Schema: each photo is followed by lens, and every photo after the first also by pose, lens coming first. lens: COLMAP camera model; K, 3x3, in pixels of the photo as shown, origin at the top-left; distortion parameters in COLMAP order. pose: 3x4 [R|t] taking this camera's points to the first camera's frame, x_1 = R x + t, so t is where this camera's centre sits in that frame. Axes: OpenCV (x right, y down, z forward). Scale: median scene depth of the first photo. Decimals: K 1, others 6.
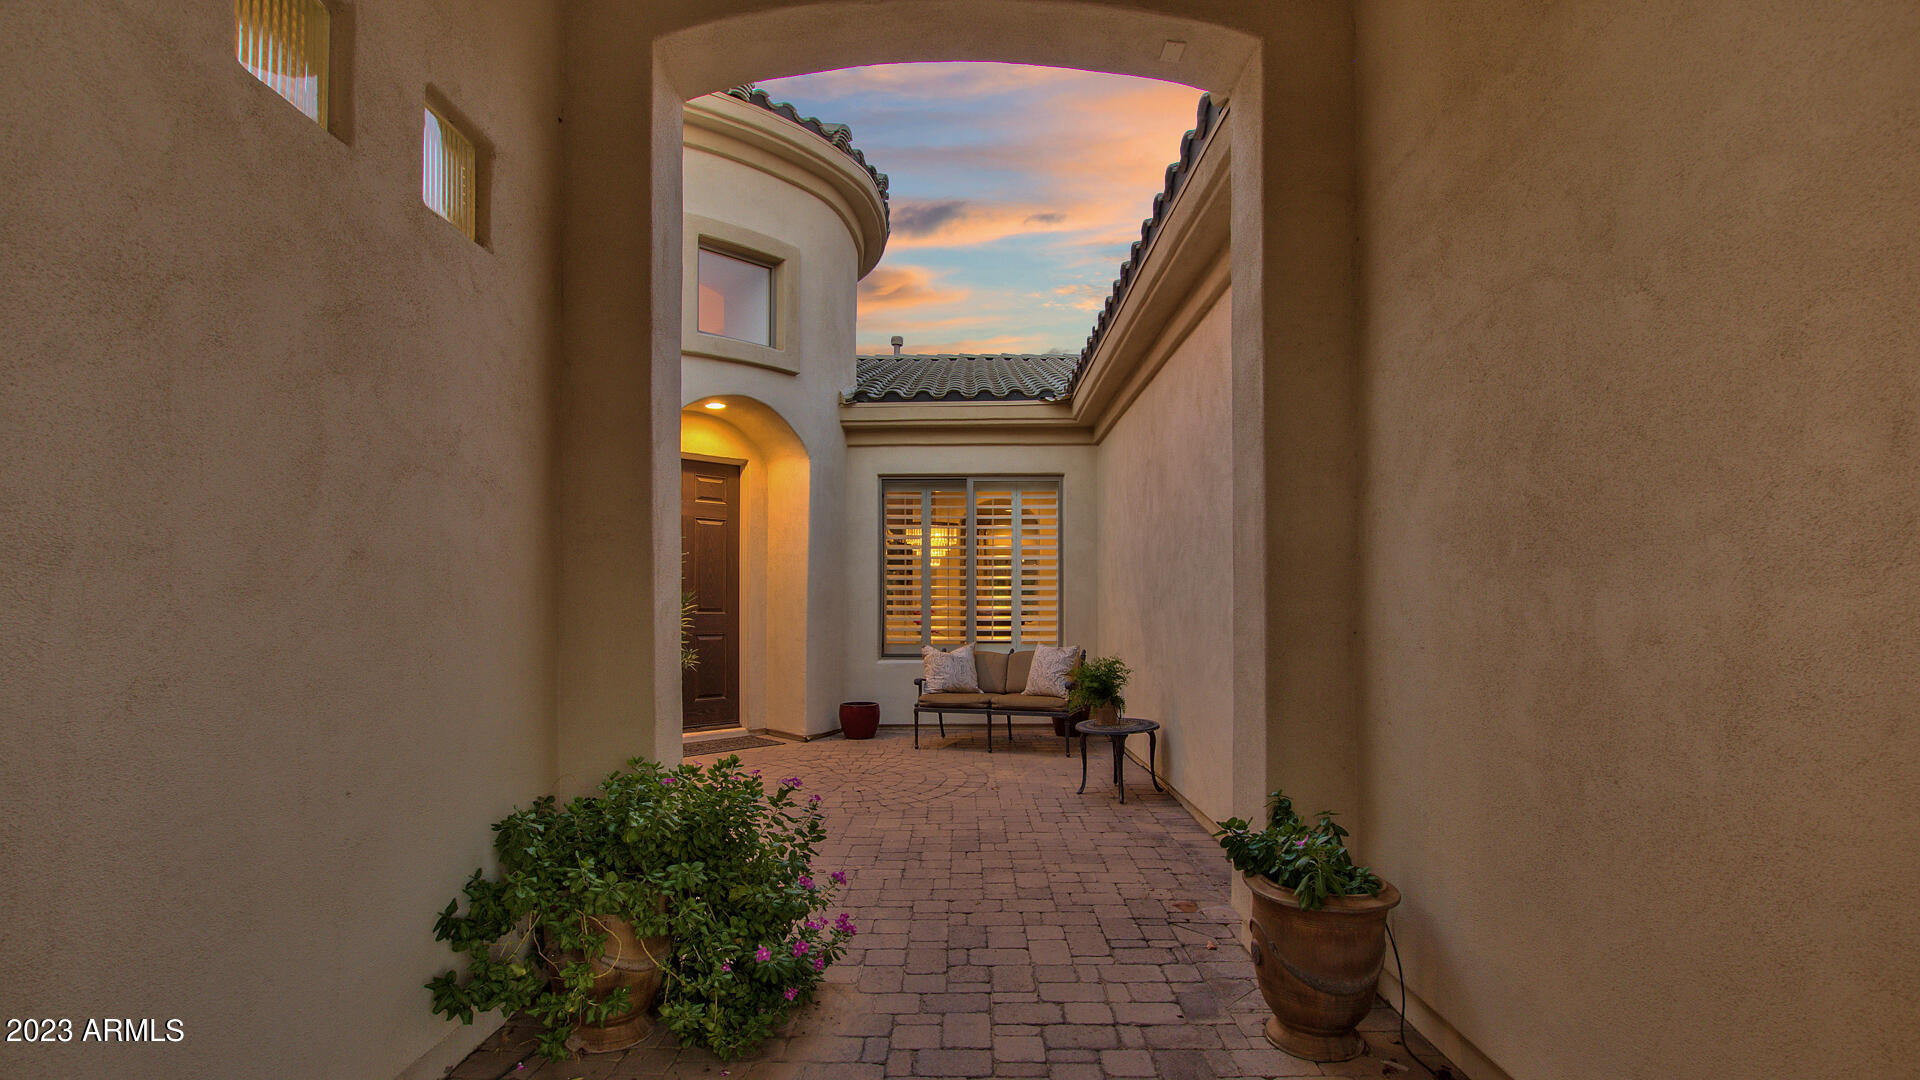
lens RADIAL K [[908.6, 0, 956.5], [0, 908.6, 577.9], [0, 0, 1]] dist [-0.028410, 0.000524]
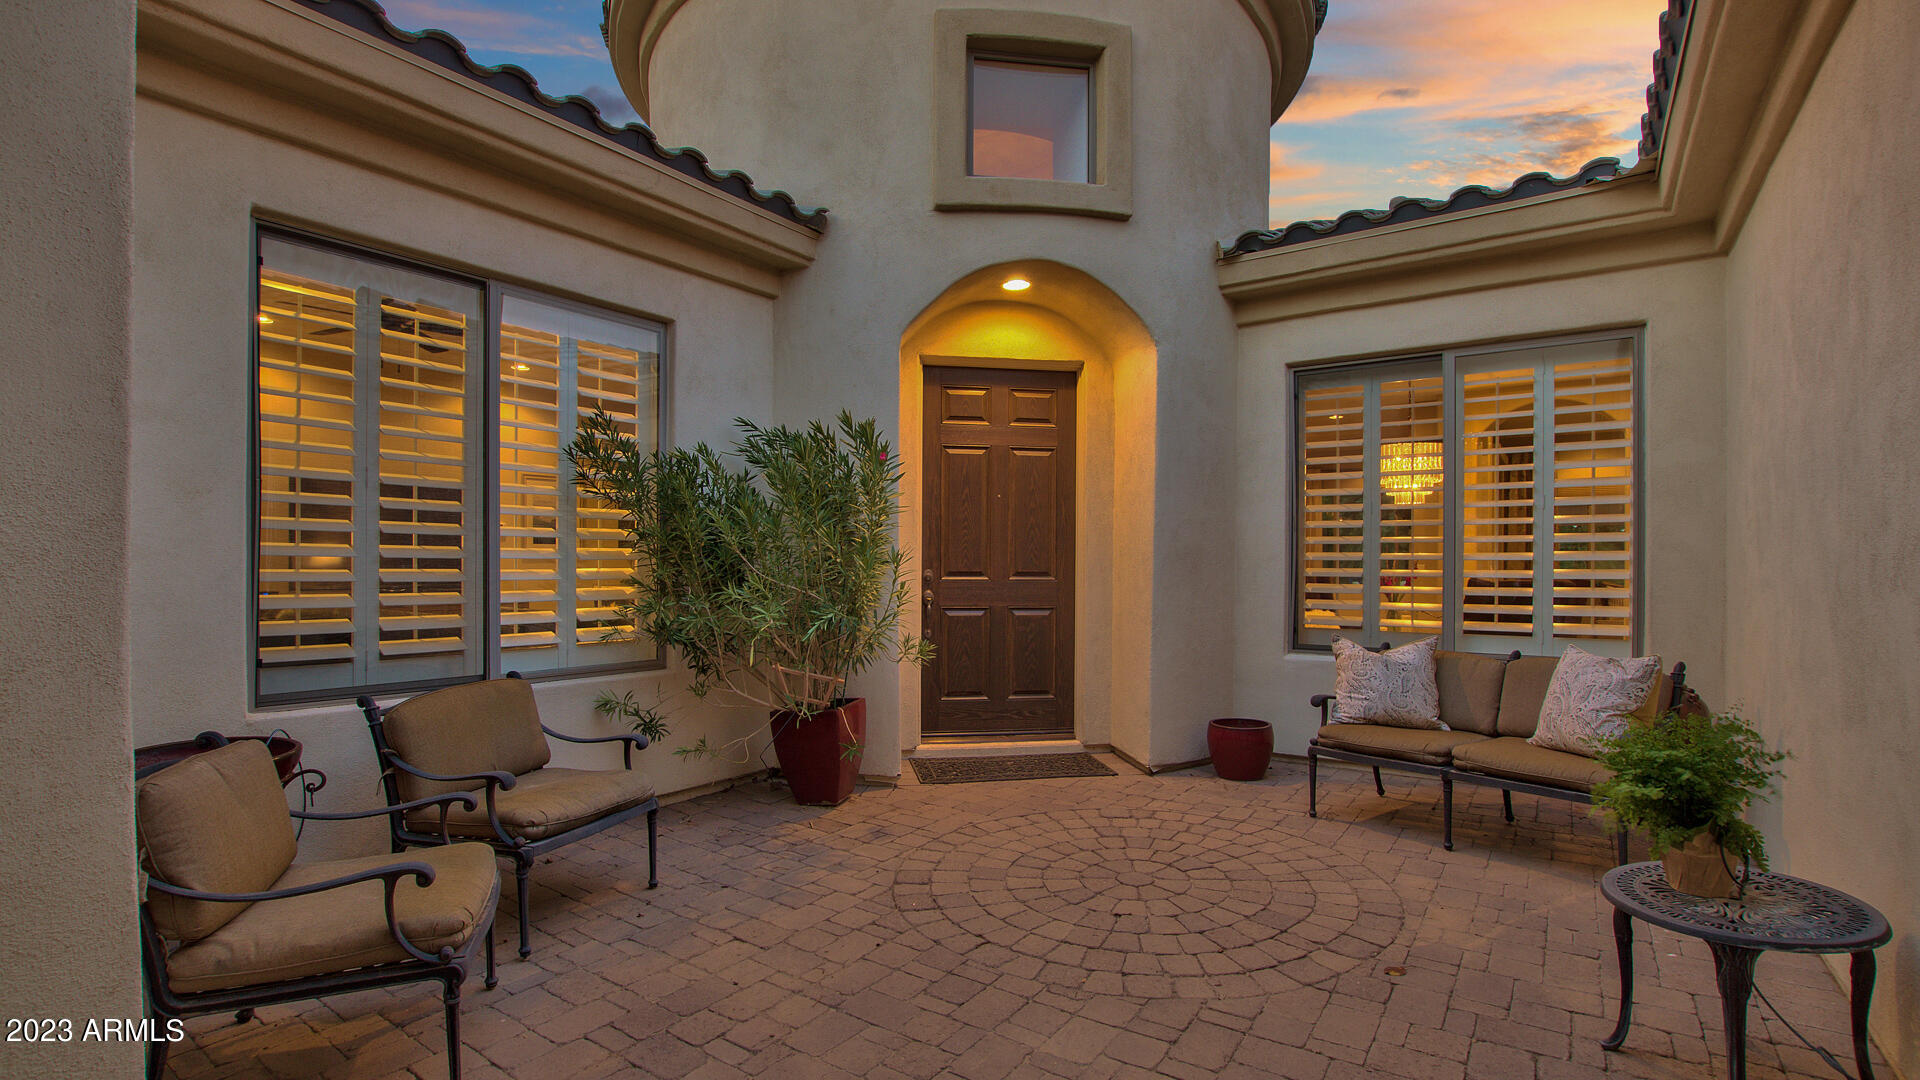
lens RADIAL K [[890.5, 0, 956.1], [0, 890.5, 557.3], [0, 0, 1]] dist [-0.027879, 0.000442]
pose [[0.822006, -0.001618, -0.569476, 0.086081], [0.013951, 0.999753, 0.017297, 0.009164], [0.569308, -0.022163, 0.821826, 0.390142]]
